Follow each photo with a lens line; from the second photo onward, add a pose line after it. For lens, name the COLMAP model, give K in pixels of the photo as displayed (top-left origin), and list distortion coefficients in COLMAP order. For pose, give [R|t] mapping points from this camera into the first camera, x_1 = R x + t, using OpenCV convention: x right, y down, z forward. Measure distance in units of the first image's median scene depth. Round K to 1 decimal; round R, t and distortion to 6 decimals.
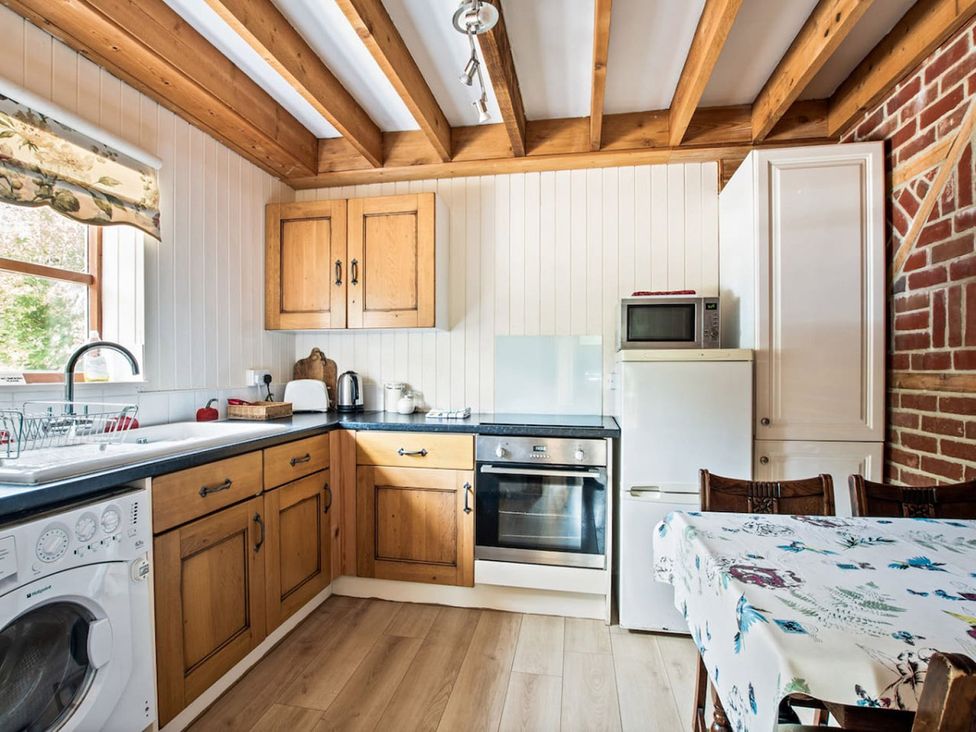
lens RADIAL K [[486.8, 0, 488.0], [0, 486.8, 374.3], [0, 0, 1]] dist [-0.024562, 0.001479]
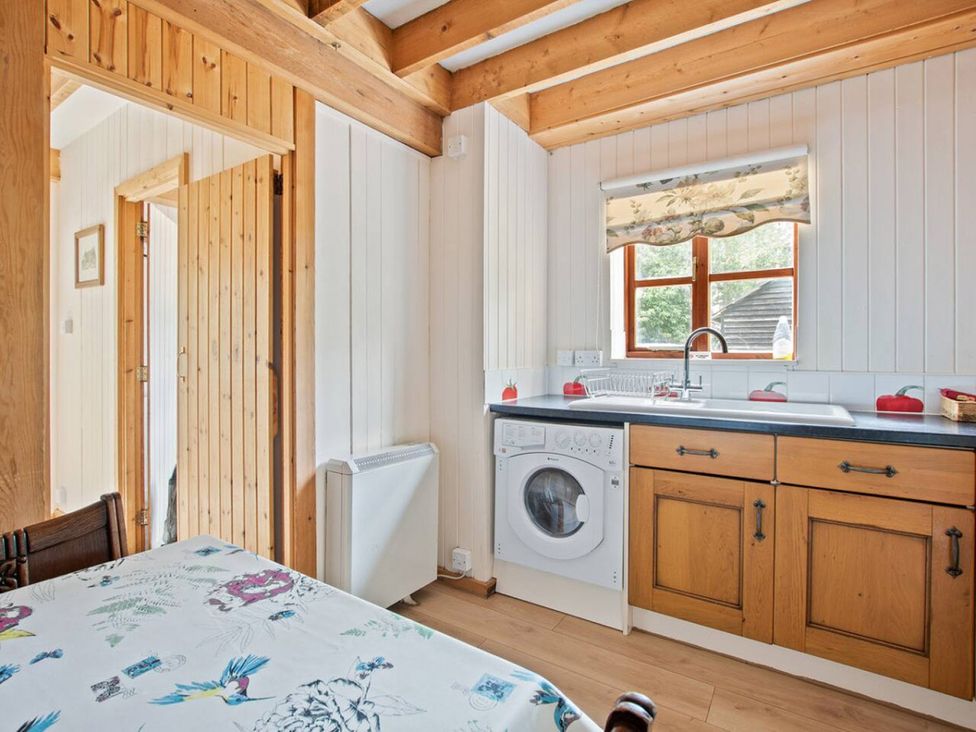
lens RADIAL K [[491.1, 0, 479.8], [0, 491.1, 354.8], [0, 0, 1]] dist [-0.012426, 0.001754]
pose [[-0.396279, -0.000085, -0.918130, 0.737271], [-0.013011, 0.999900, 0.005523, 0.007233], [0.918038, 0.014135, -0.396240, 1.045574]]
